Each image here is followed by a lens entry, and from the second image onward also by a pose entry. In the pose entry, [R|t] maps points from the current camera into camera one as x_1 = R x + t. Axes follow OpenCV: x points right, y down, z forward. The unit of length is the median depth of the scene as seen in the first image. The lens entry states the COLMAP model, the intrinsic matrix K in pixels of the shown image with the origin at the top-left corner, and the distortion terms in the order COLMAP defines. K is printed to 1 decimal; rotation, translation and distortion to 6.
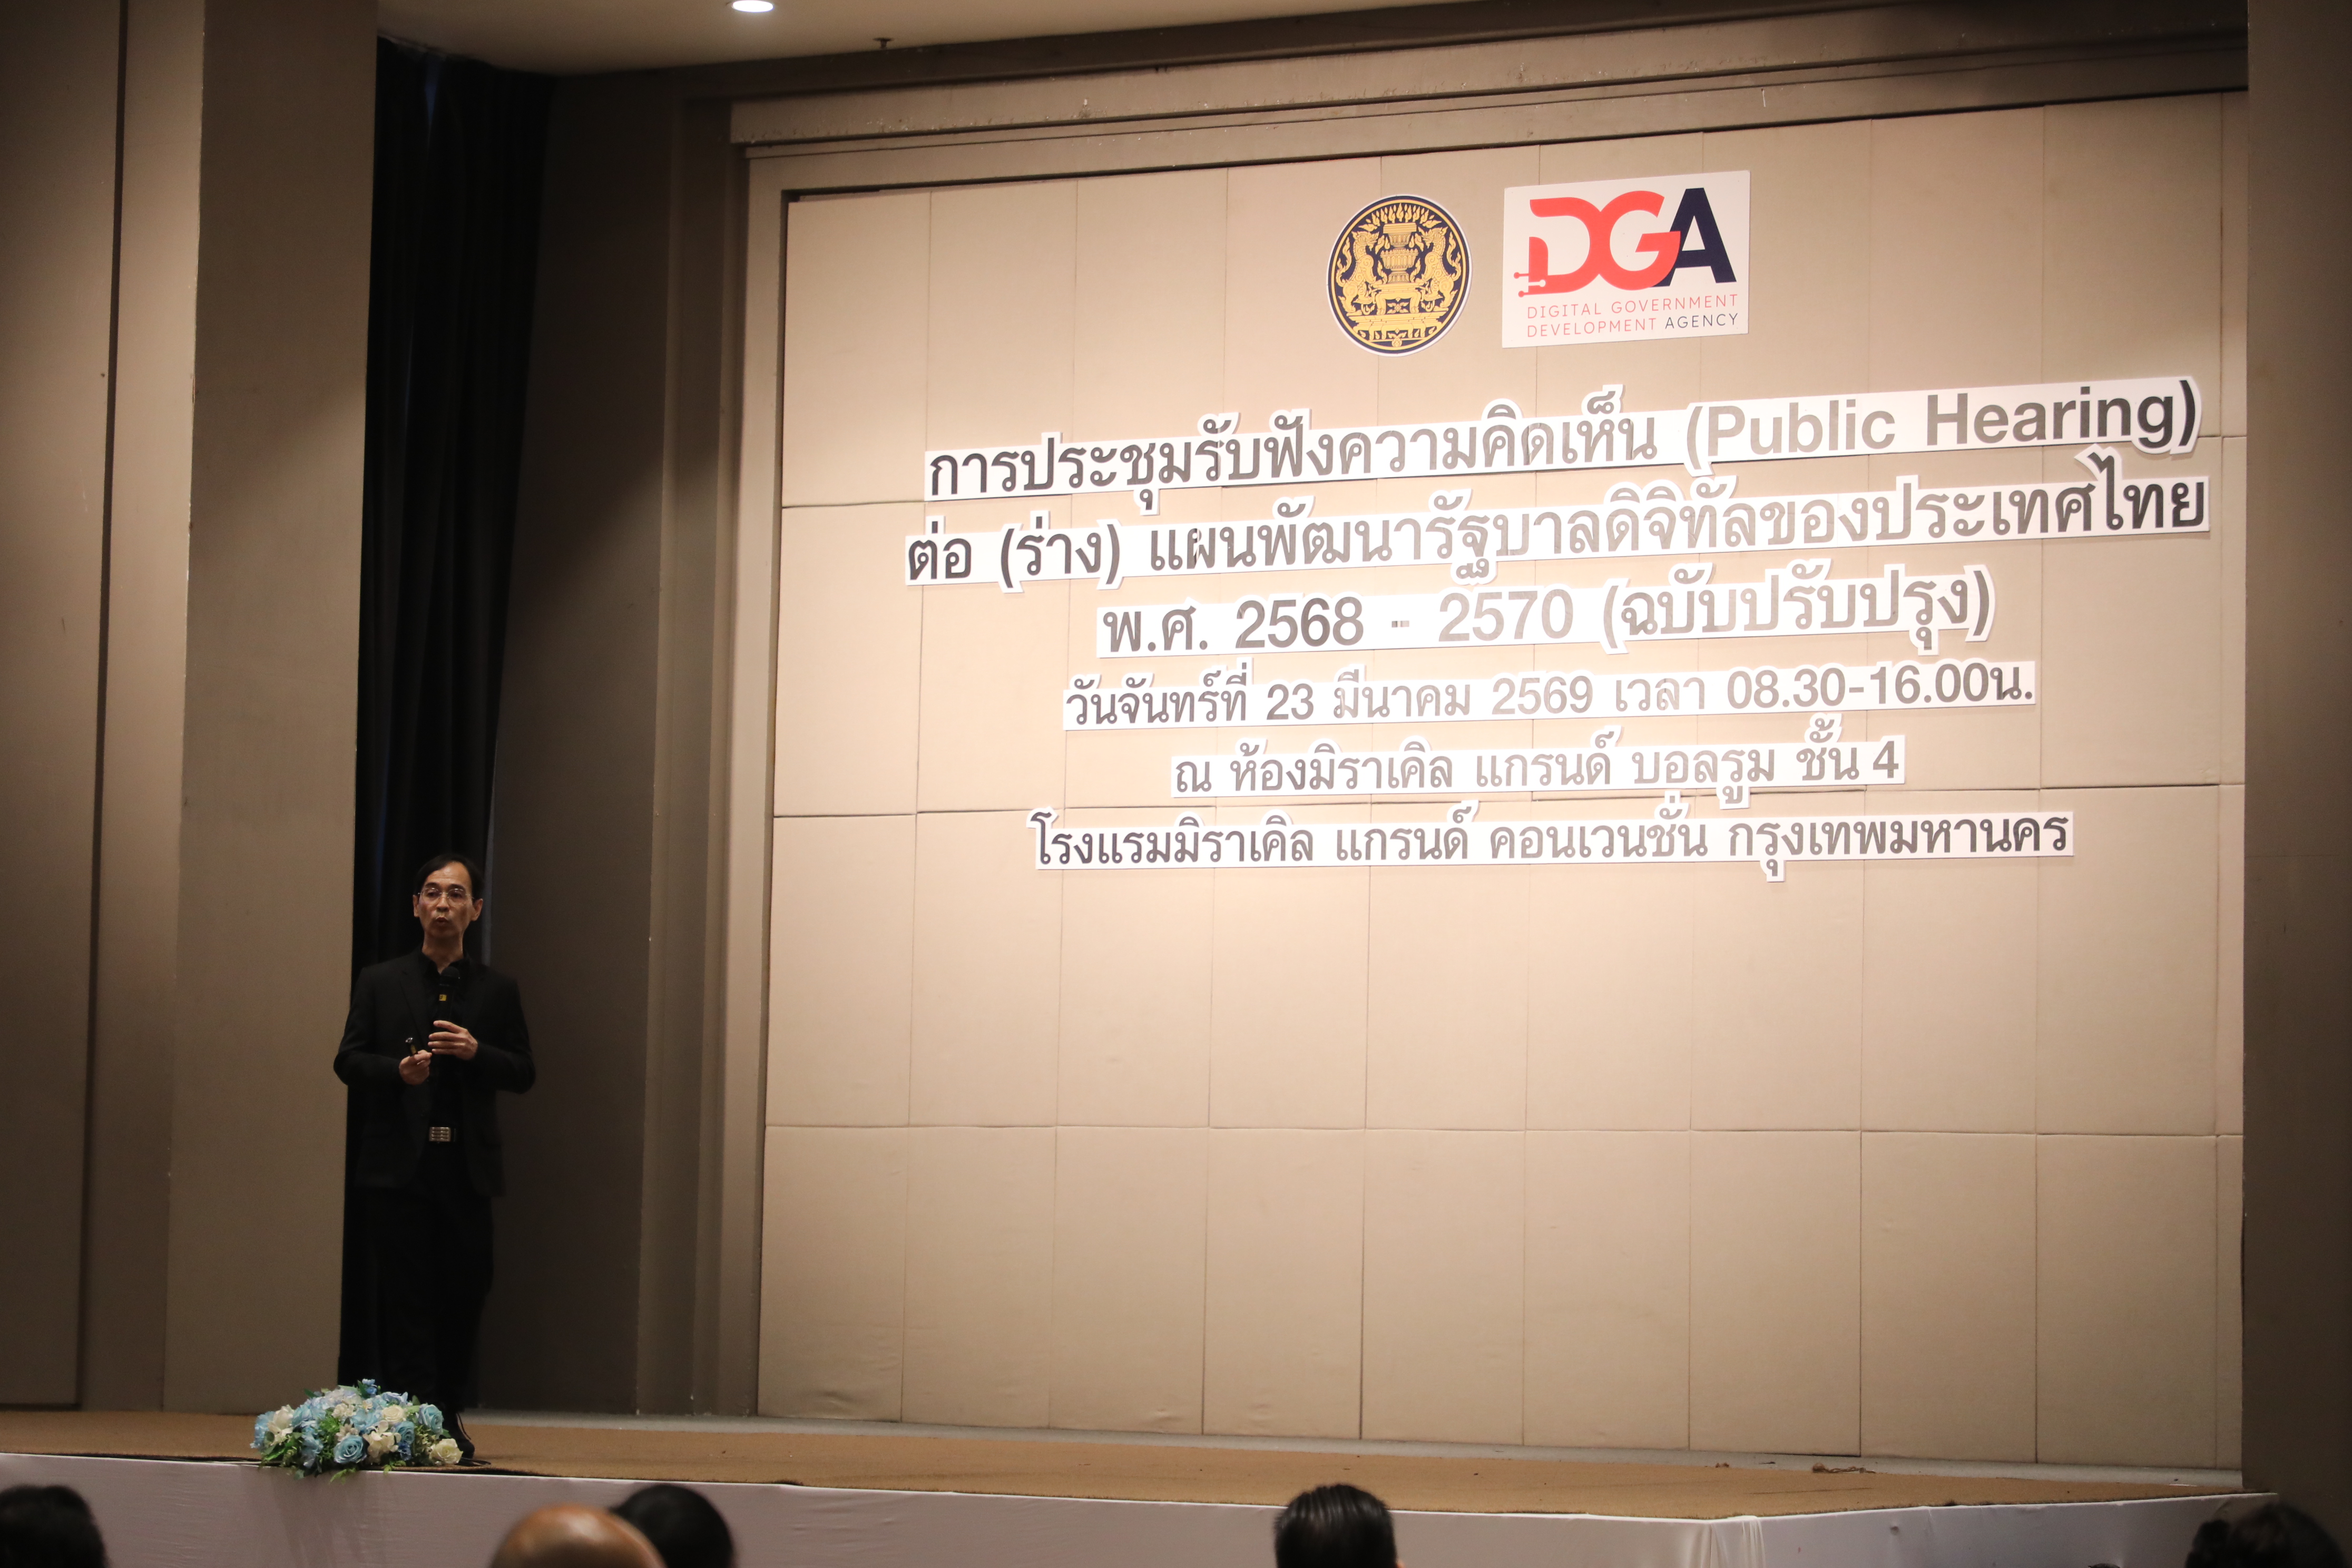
lens RADIAL K [[6673.7, 0, 1176.0], [0, 6673.7, 784.0], [0, 0, 1]] dist [-0.019262, 0.075136]
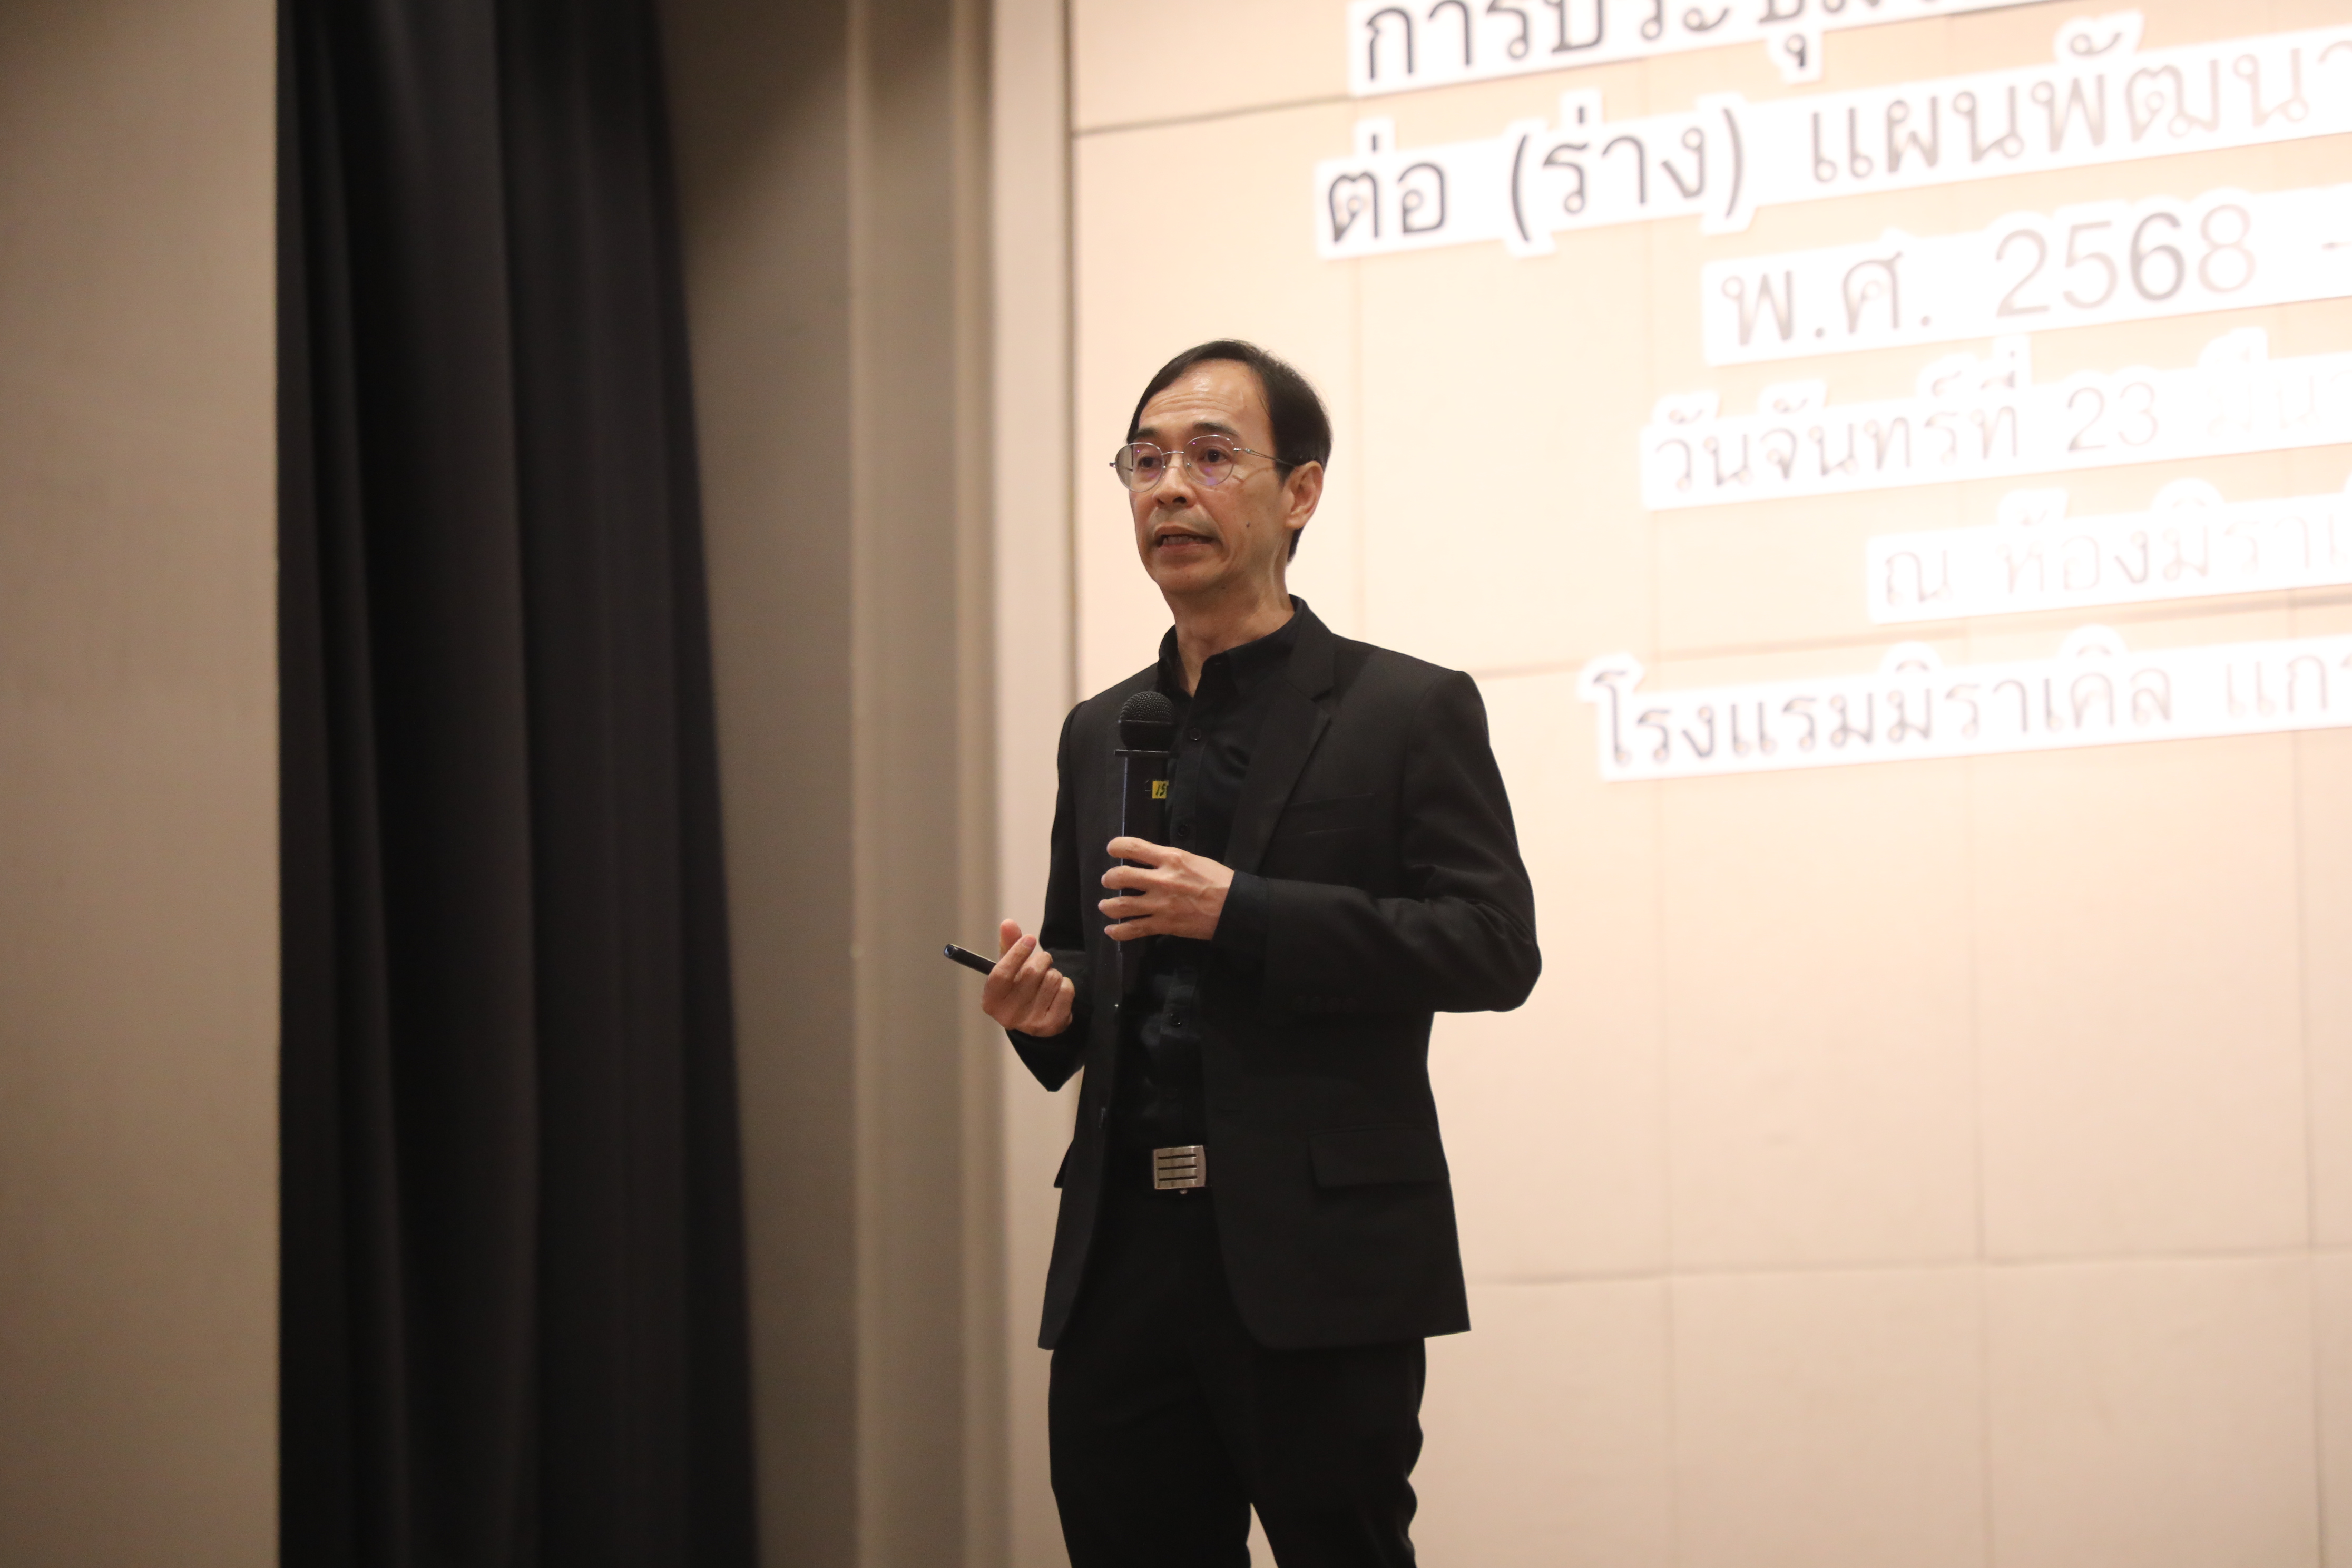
lens RADIAL K [[6673.7, 0, 1176.0], [0, 6673.7, 784.0], [0, 0, 1]] dist [-0.019262, 0.075136]
pose [[0.999408, -0.033679, -0.007085, -0.050613], [0.033323, 0.998412, -0.045412, 0.035693], [0.008603, 0.045149, 0.998943, 0.486934]]
